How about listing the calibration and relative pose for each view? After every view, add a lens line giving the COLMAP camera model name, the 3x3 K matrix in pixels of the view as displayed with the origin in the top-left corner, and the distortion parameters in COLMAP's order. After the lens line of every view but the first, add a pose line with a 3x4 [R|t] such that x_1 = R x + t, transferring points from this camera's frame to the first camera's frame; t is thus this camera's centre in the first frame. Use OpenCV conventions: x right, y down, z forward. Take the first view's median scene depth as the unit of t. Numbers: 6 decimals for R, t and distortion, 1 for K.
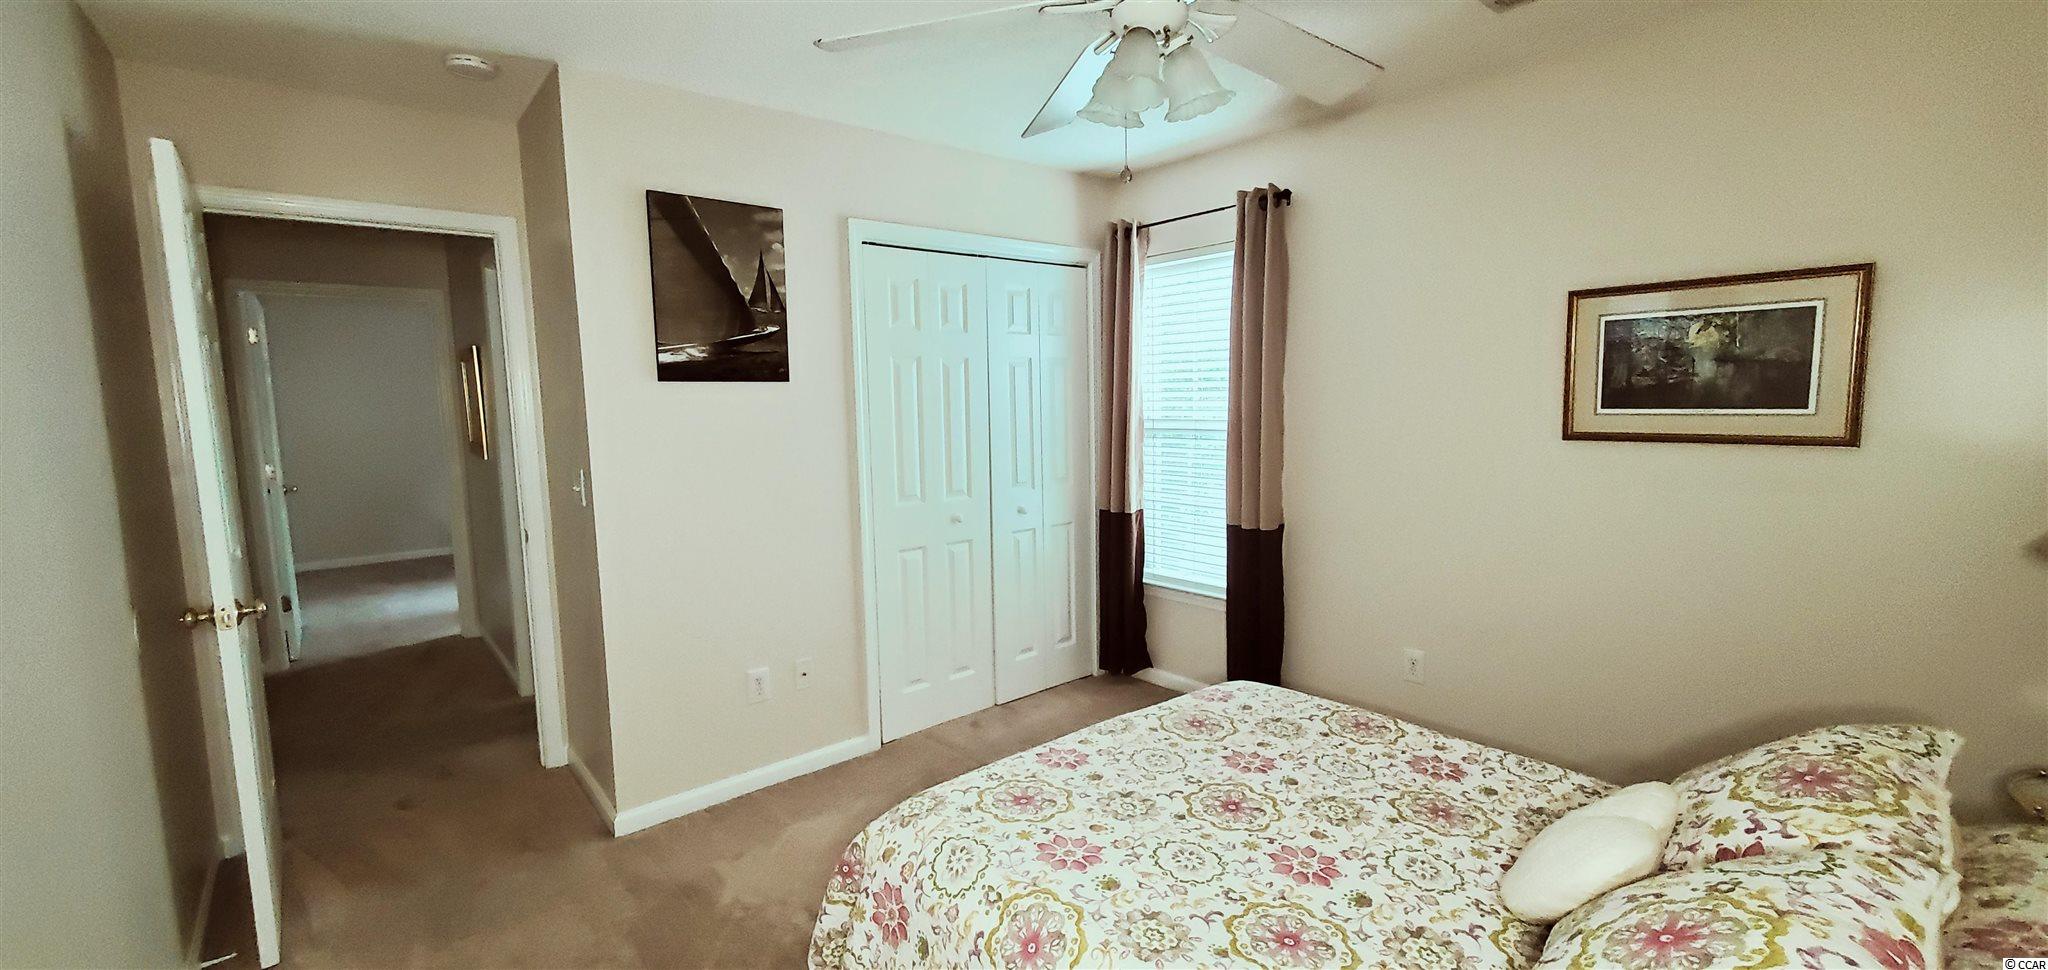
lens RADIAL K [[811.6, 0, 1017.3], [0, 811.6, 485.5], [0, 0, 1]] dist [0.000664, -0.000467]
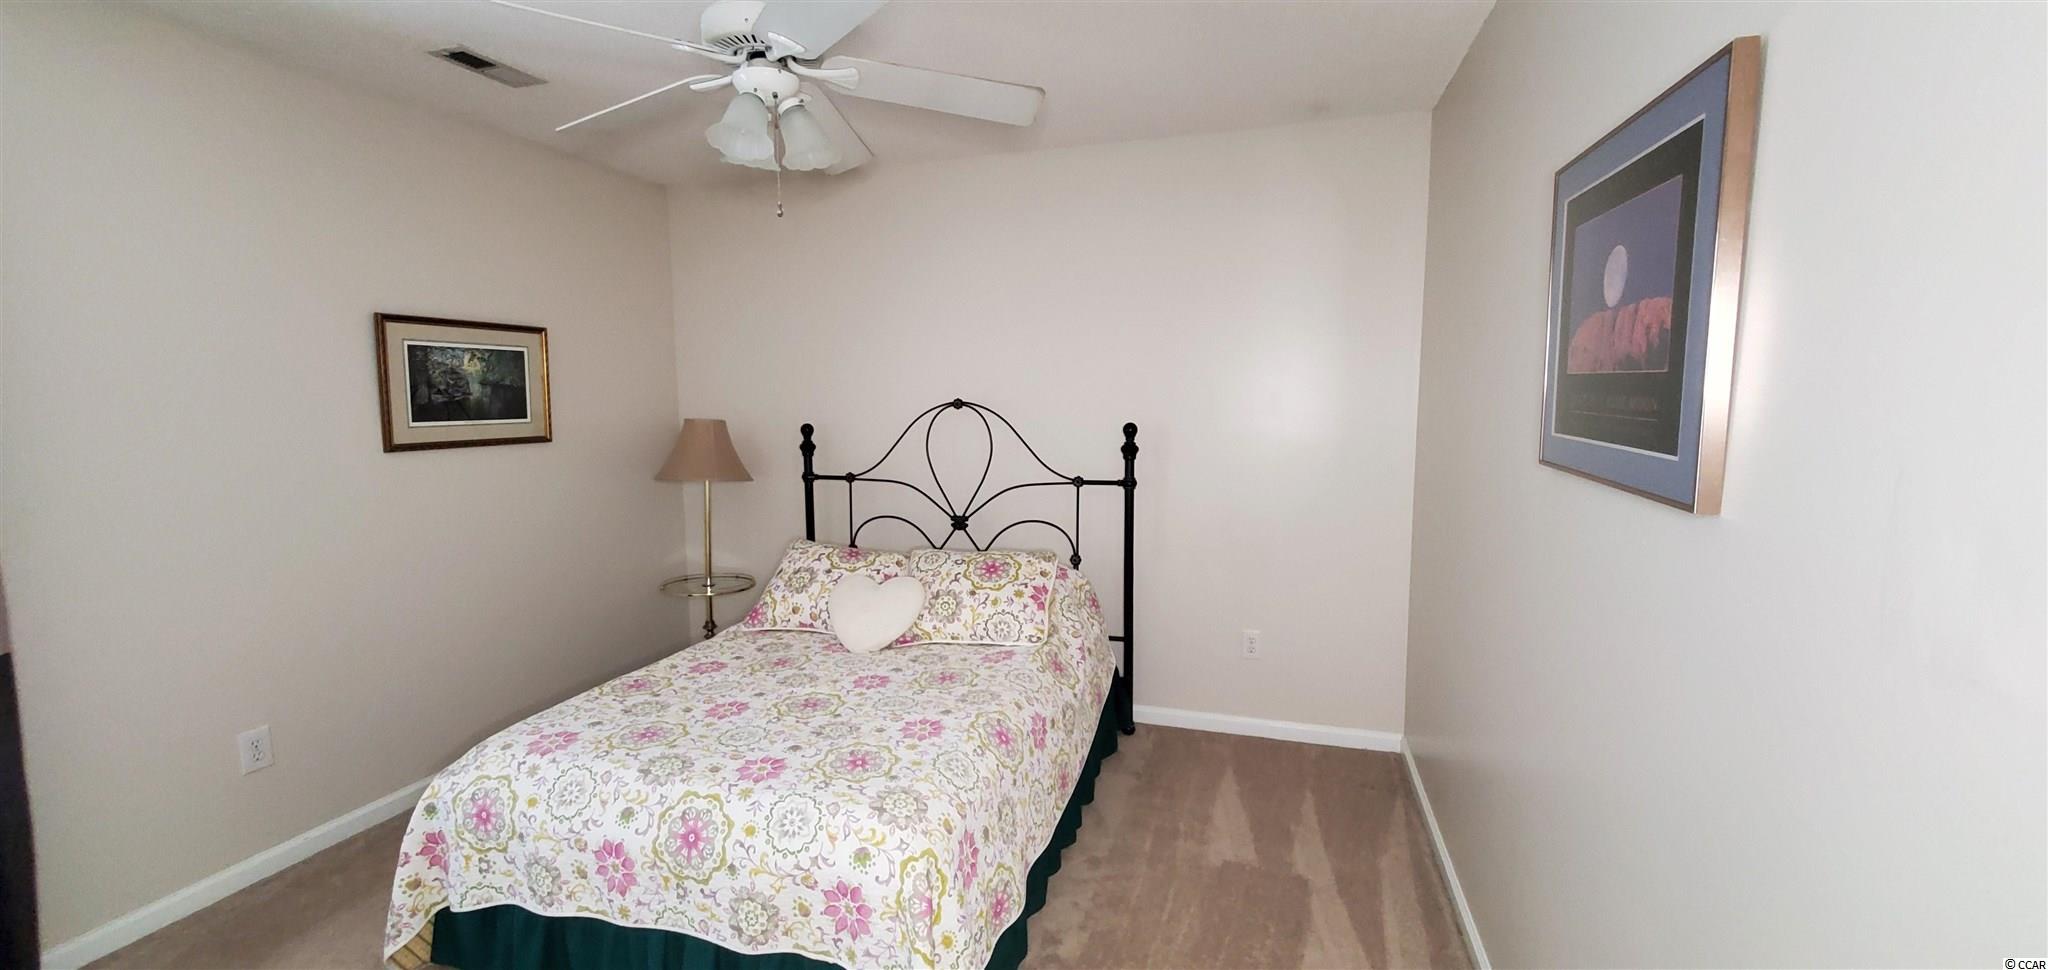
lens RADIAL K [[811.6, 0, 1017.3], [0, 811.6, 485.5], [0, 0, 1]] dist [0.000664, -0.000467]
pose [[-0.537304, -0.072100, 0.840301, -0.746457], [0.108802, 0.982088, 0.153835, -0.098068], [-0.836341, 0.174083, -0.519835, 0.974651]]
